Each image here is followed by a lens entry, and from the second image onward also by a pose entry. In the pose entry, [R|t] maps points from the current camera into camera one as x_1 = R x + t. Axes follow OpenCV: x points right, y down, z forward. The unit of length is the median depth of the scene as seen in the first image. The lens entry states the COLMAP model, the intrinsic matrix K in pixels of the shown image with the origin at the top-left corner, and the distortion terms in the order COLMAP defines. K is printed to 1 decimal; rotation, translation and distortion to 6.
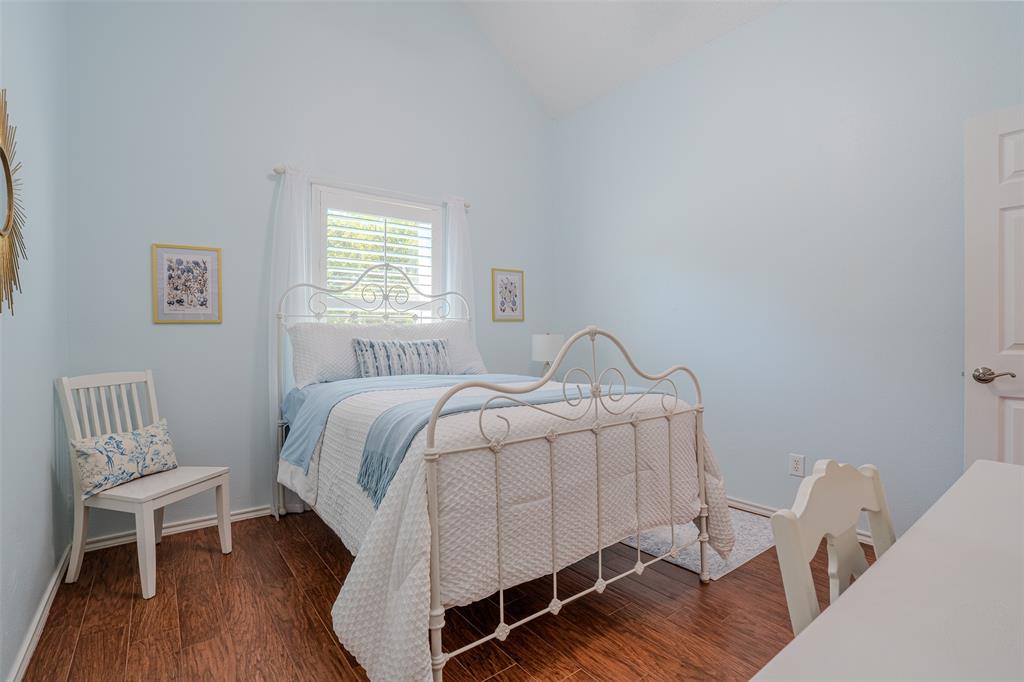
lens RADIAL K [[479.1, 0, 514.5], [0, 479.1, 336.6], [0, 0, 1]] dist [-0.073395, 0.028587]
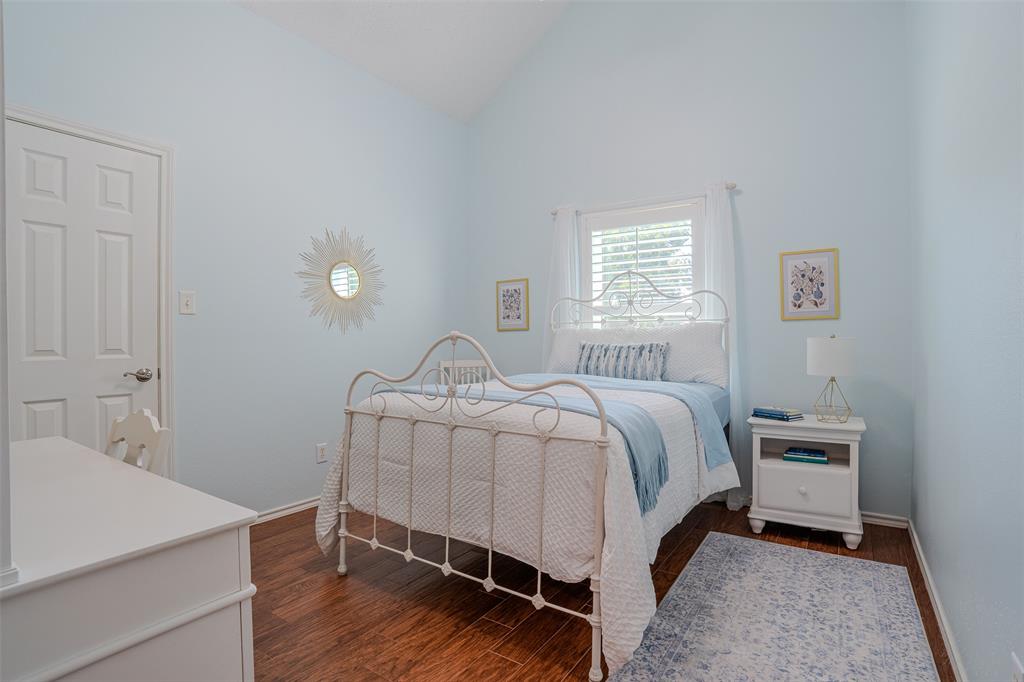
lens RADIAL K [[477.0, 0, 511.5], [0, 477.0, 340.5], [0, 0, 1]] dist [-0.081092, 0.027940]
pose [[0.340315, 0.005377, -0.940296, 0.730502], [-0.000013, 0.999984, 0.005714, -0.004850], [0.940311, -0.001932, 0.340310, 0.450141]]
